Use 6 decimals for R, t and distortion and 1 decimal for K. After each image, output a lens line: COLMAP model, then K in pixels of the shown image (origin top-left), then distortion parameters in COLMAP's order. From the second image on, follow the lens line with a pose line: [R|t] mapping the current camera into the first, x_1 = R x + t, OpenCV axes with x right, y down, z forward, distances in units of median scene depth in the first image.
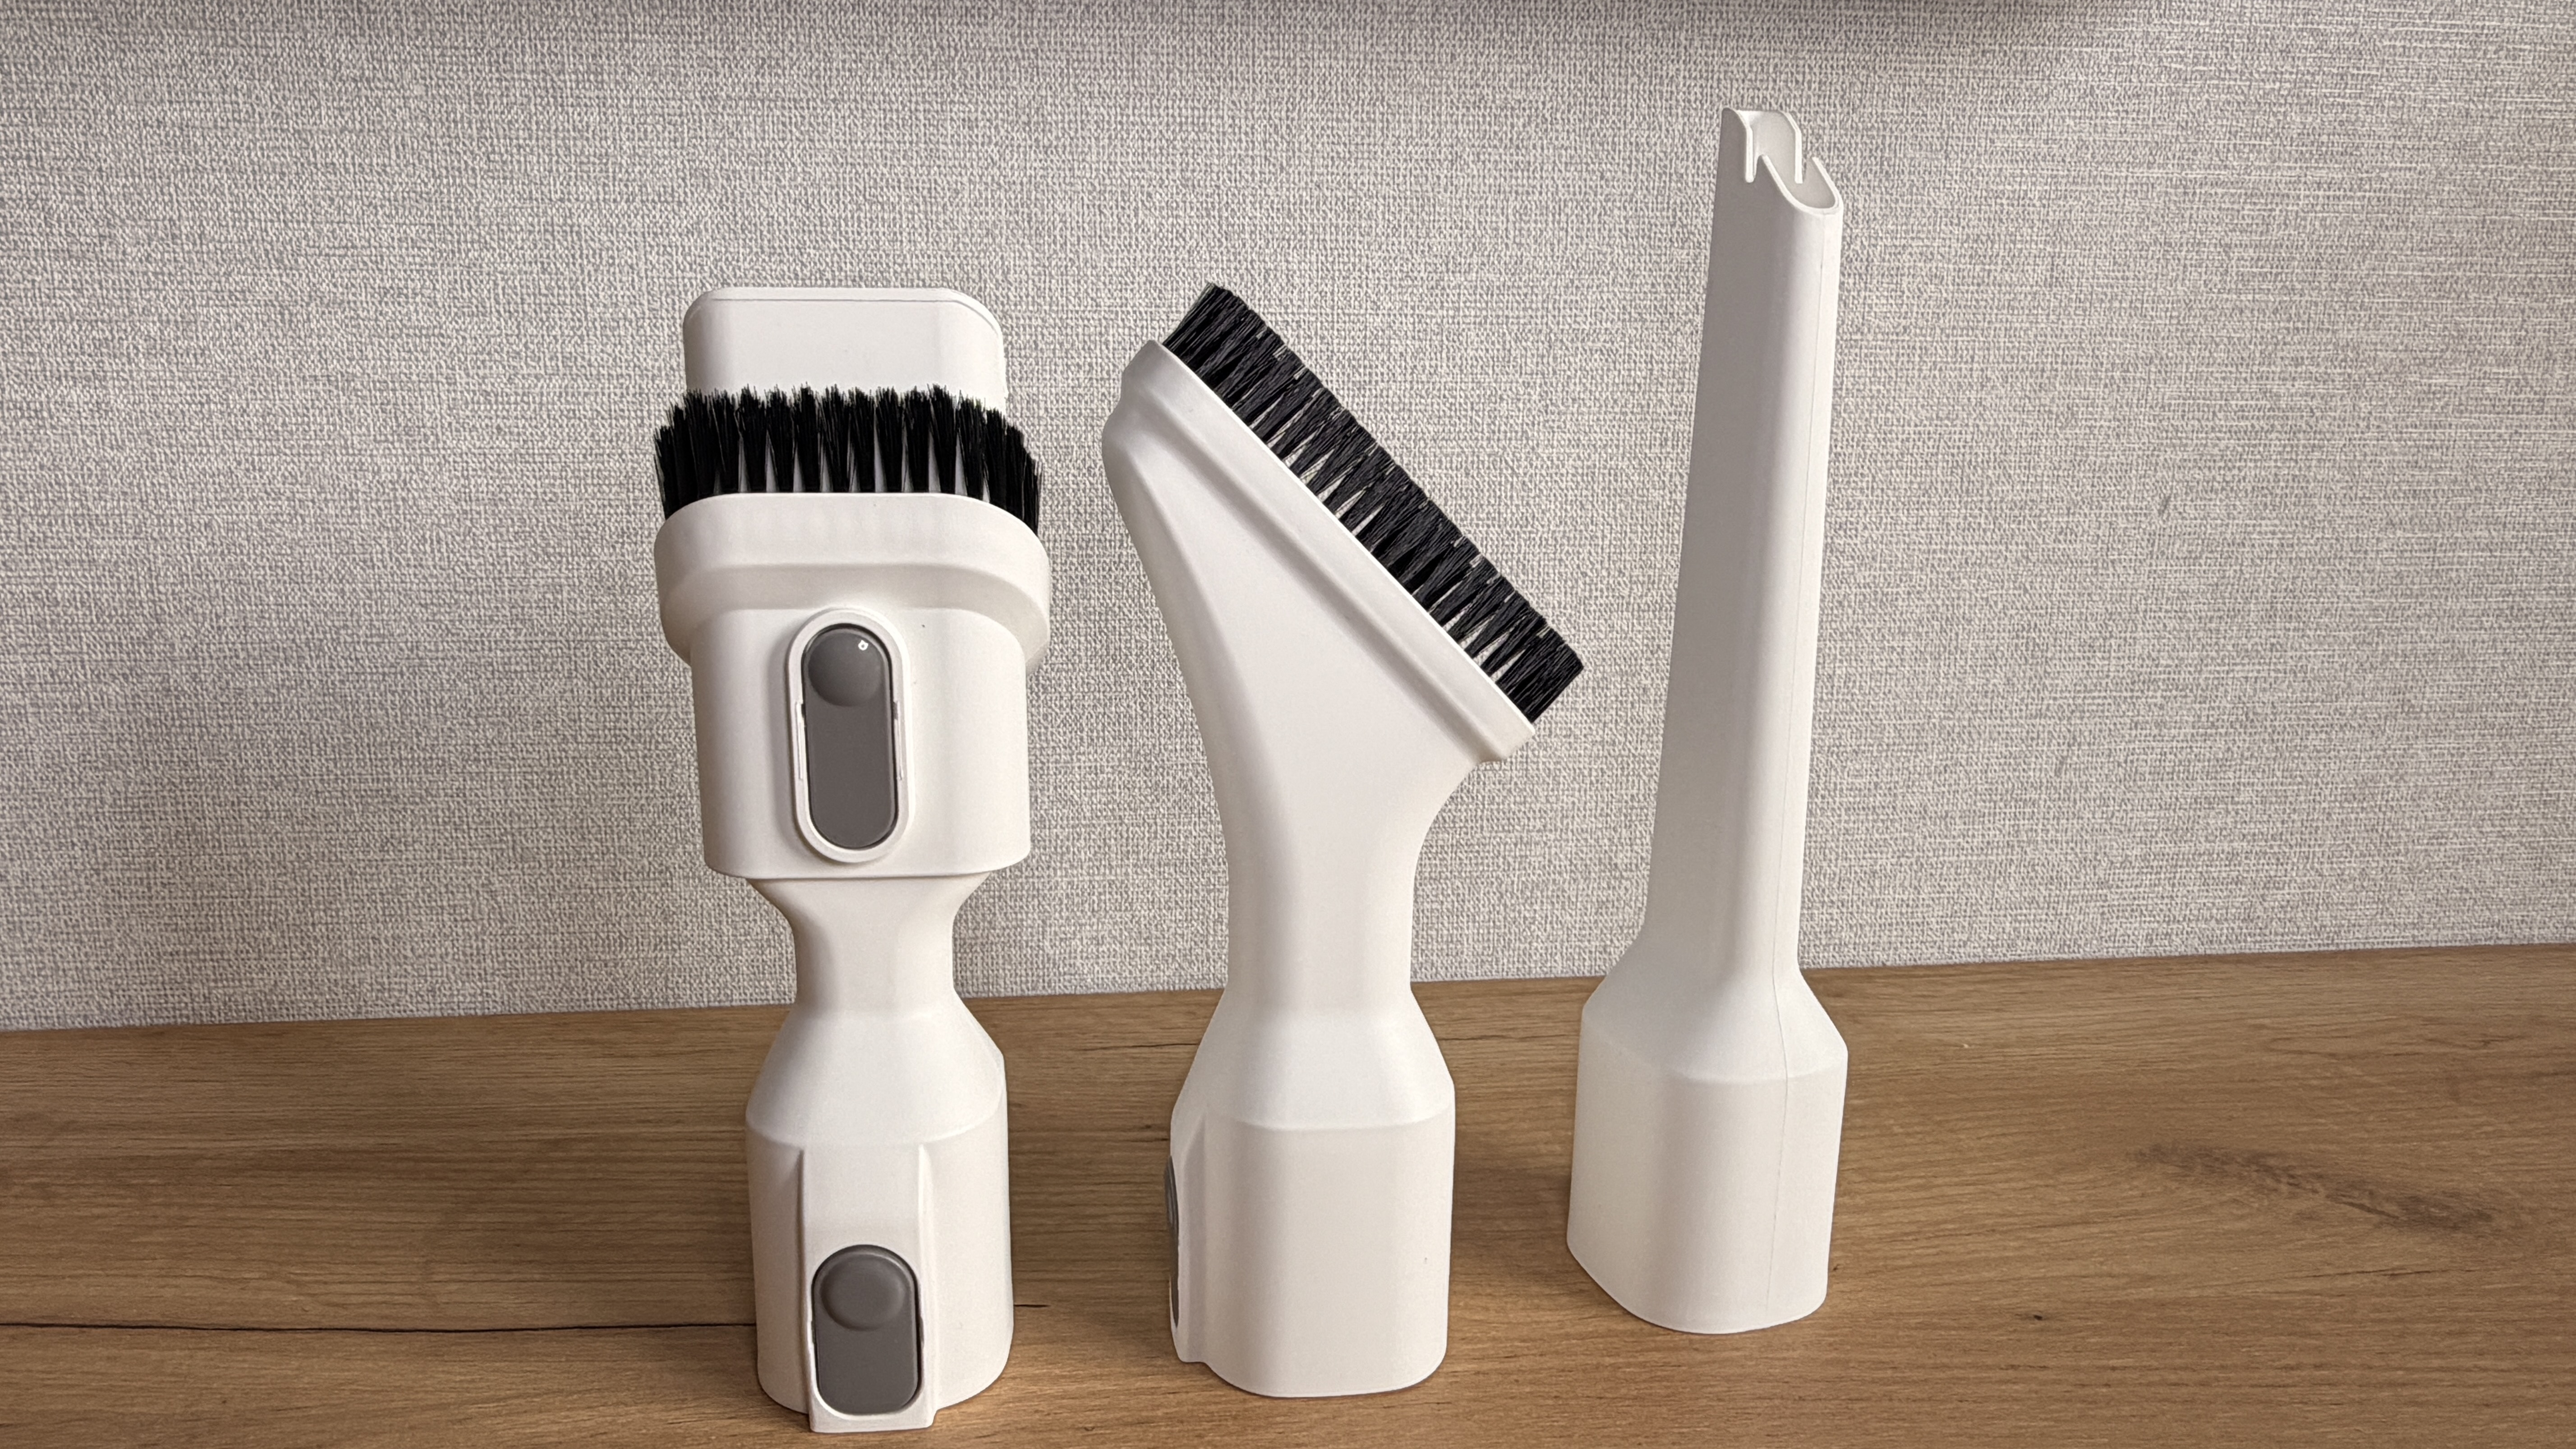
lens RADIAL K [[1592.0, 0, 1203.5], [0, 1592.0, 722.9], [0, 0, 1]] dist [-0.000298, 0.002005]
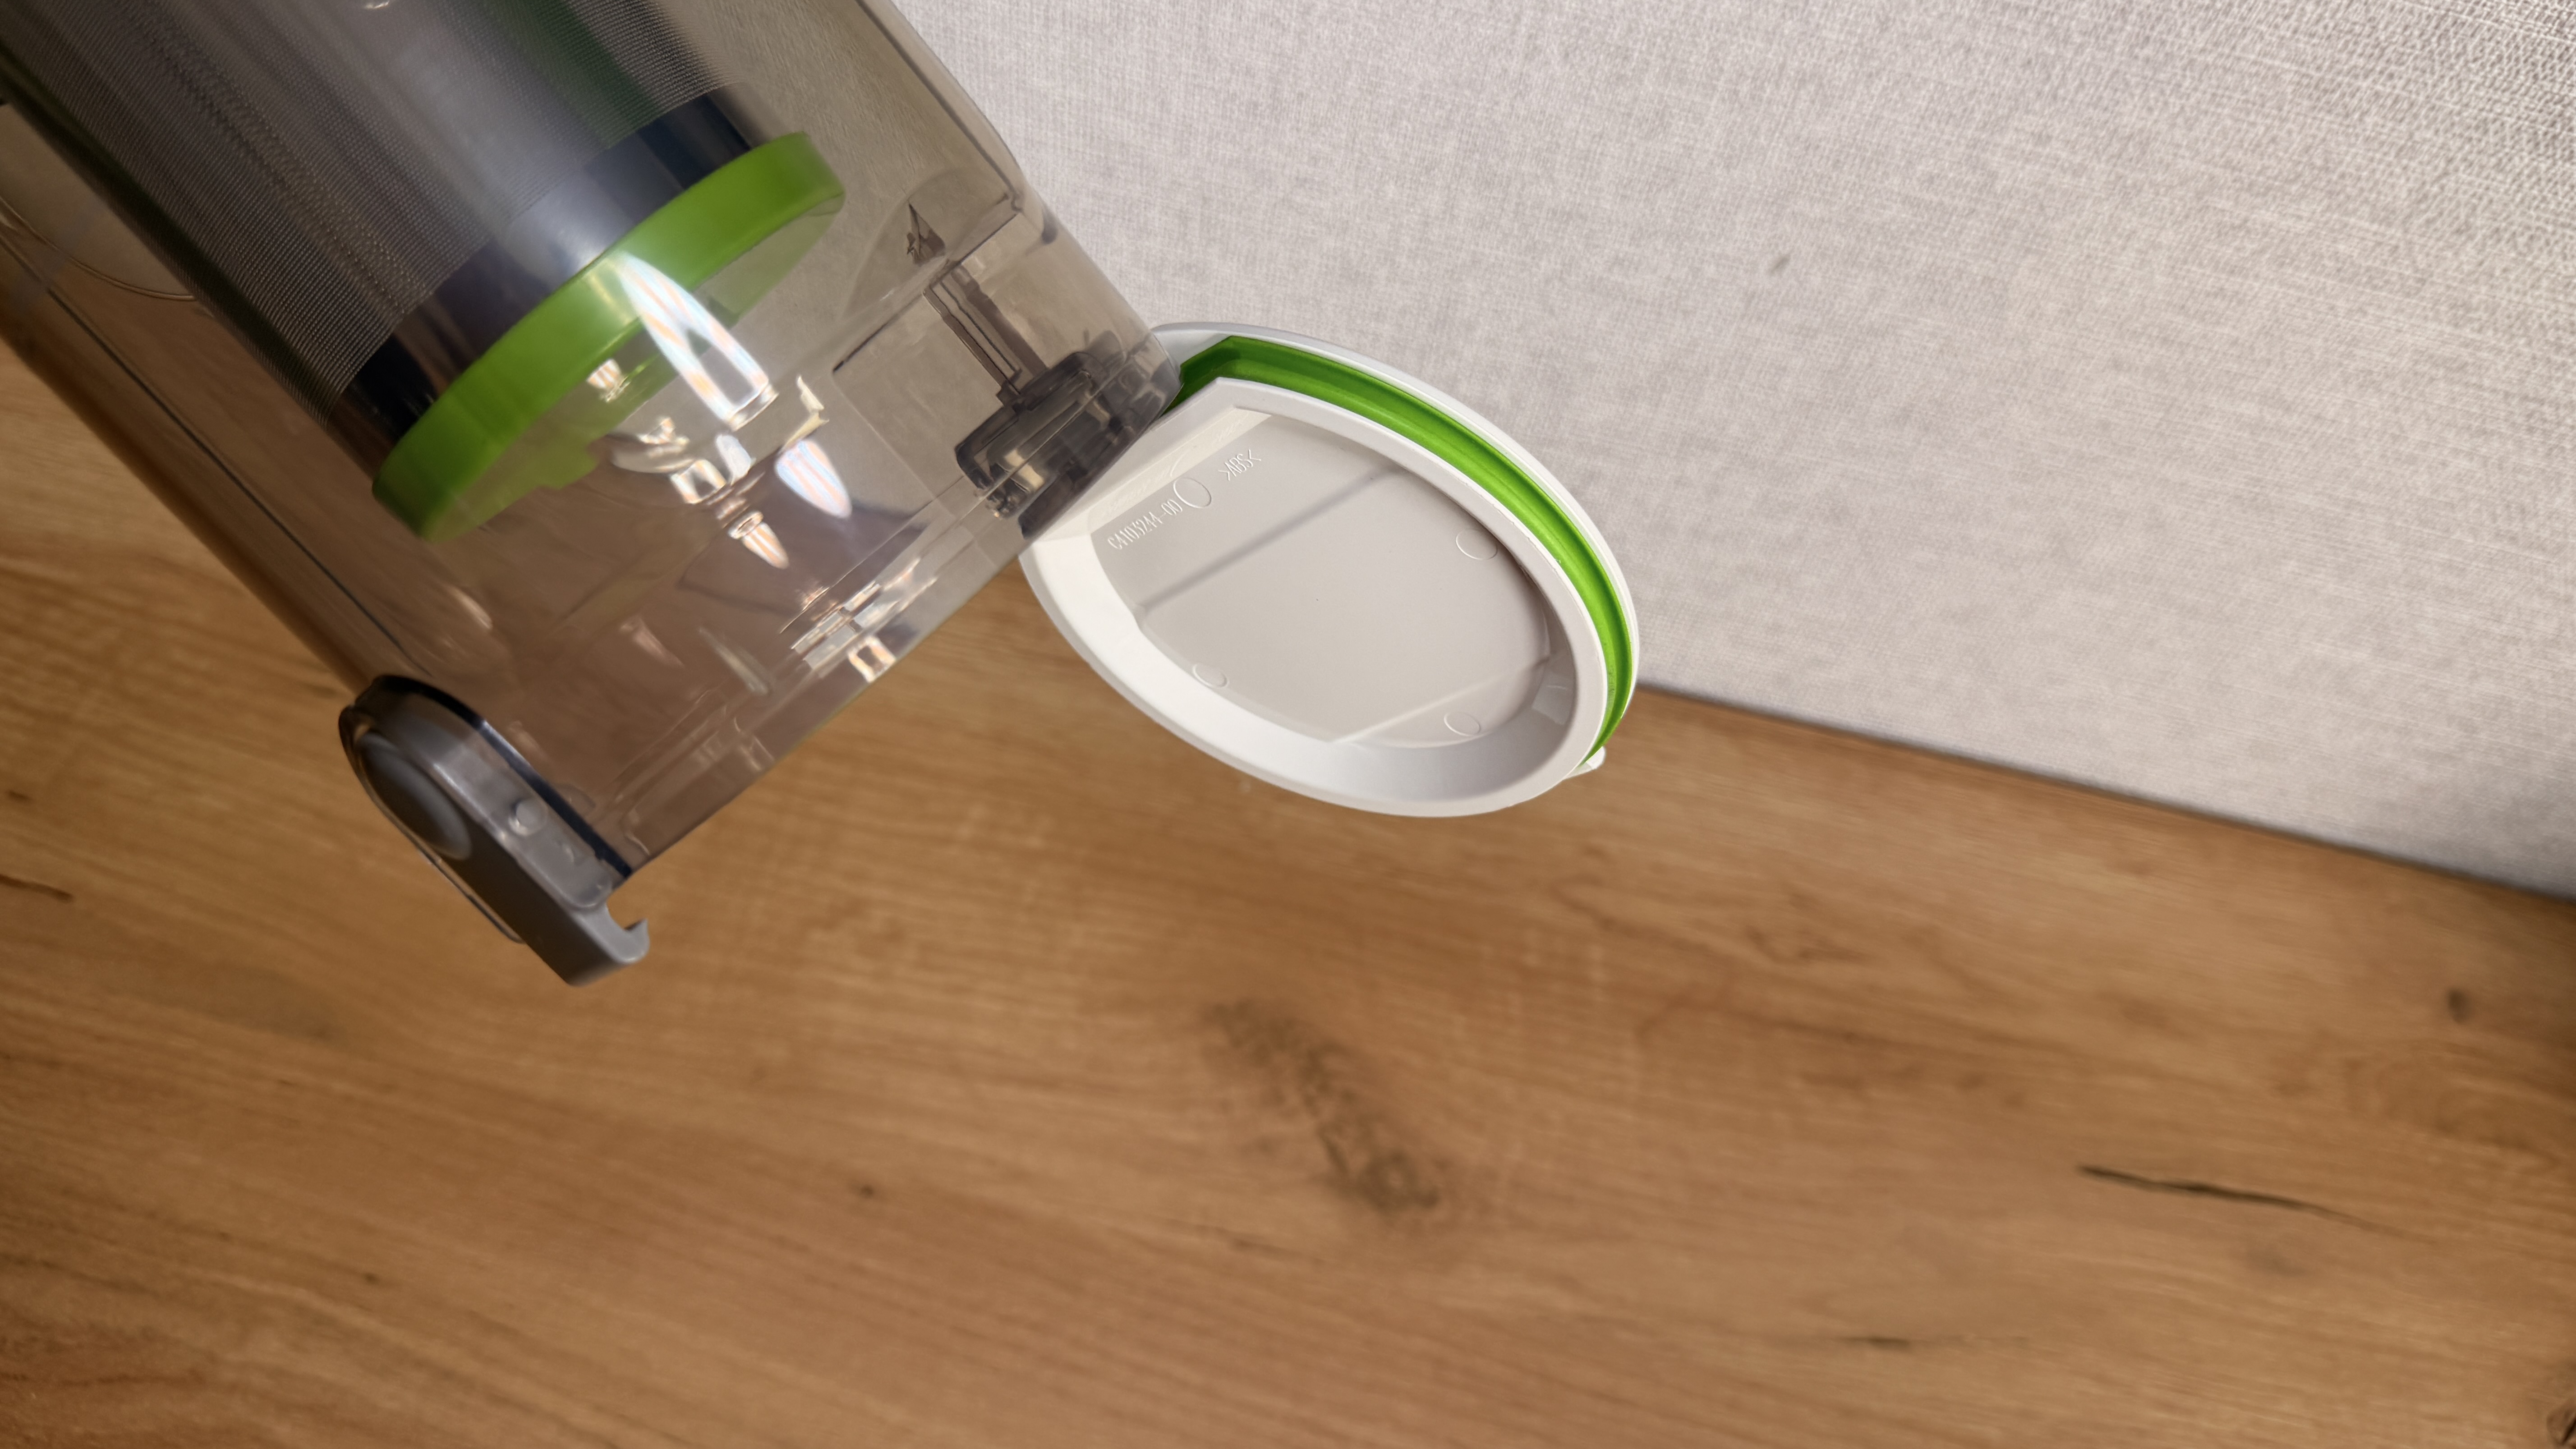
lens RADIAL K [[1876.1, 0, 1288.7], [0, 1876.1, 723.4], [0, 0, 1]] dist [0.108731, -0.210439]
pose [[0.949619, 0.303743, -0.077220, 0.565536], [-0.168429, 0.702393, 0.691574, -0.572052], [0.264300, -0.643726, 0.718166, 0.239885]]
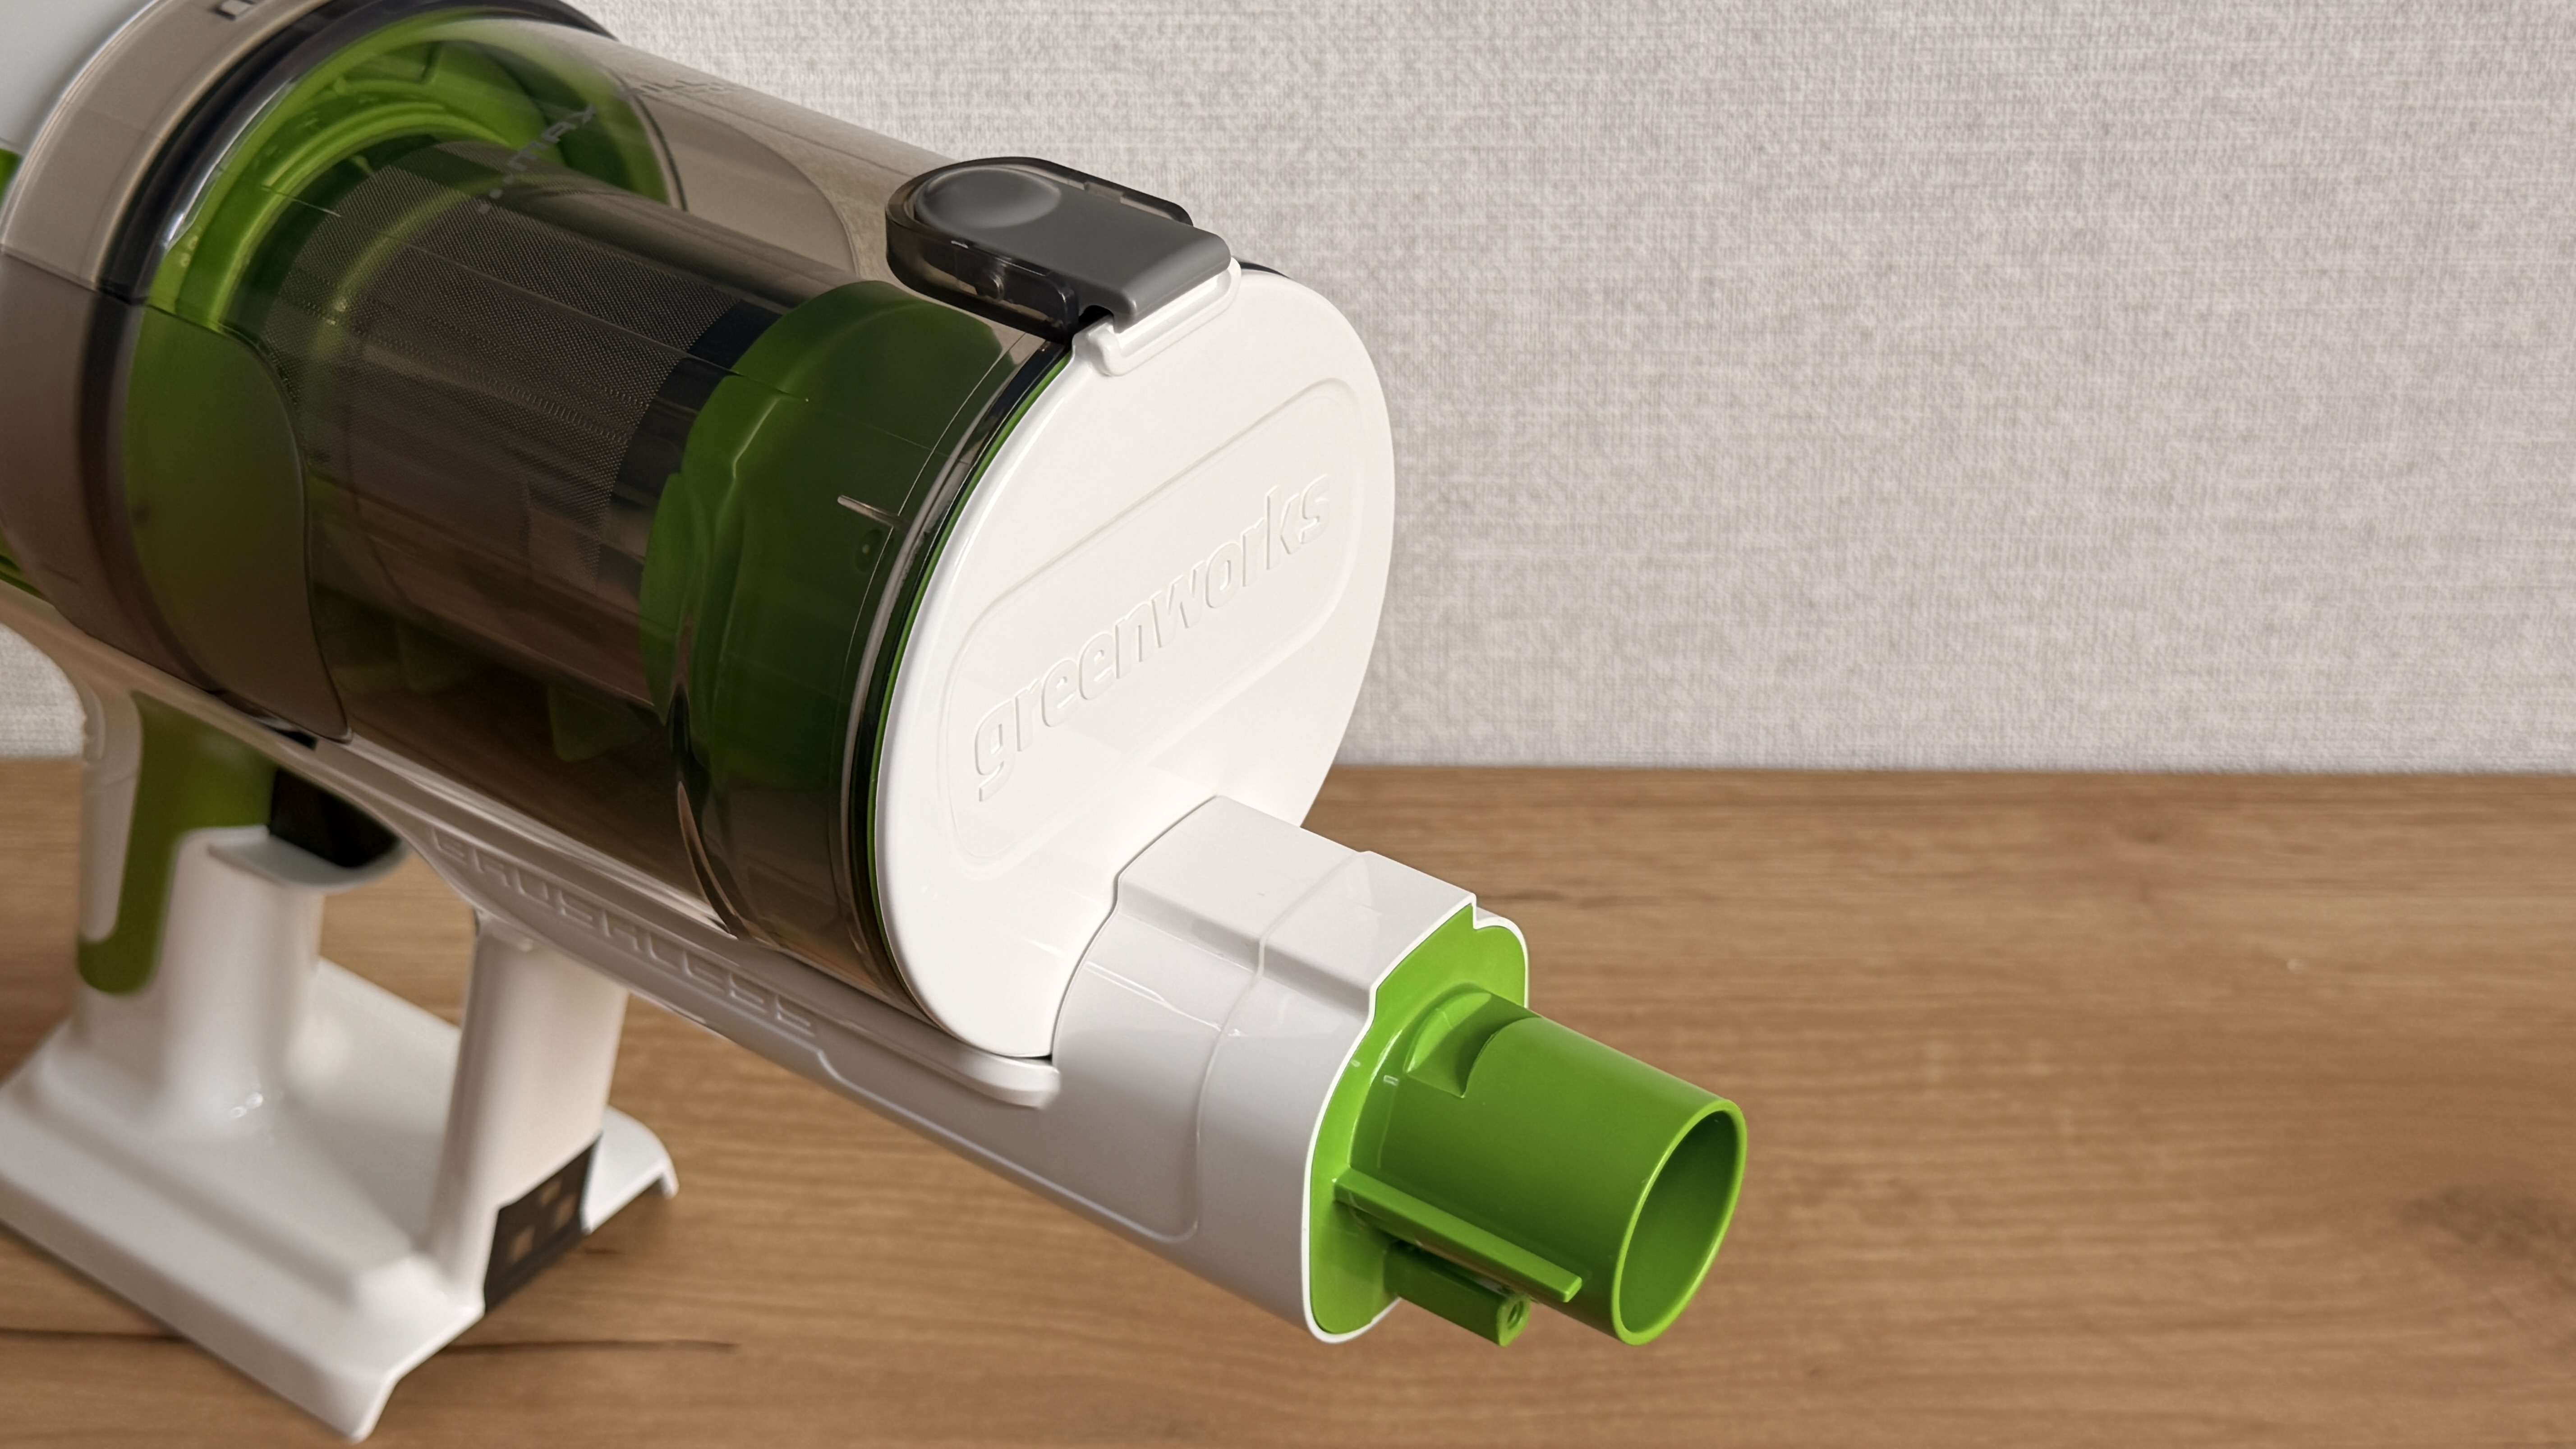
lens RADIAL K [[3474.6, 0, 1294.8], [0, 3474.6, 703.1], [0, 0, 1]] dist [0.183560, -0.467729]
pose [[0.989102, 0.055948, -0.136187, 0.268216], [-0.005765, 0.938992, 0.343890, -0.358380], [0.147119, -0.339357, 0.929082, -0.298717]]
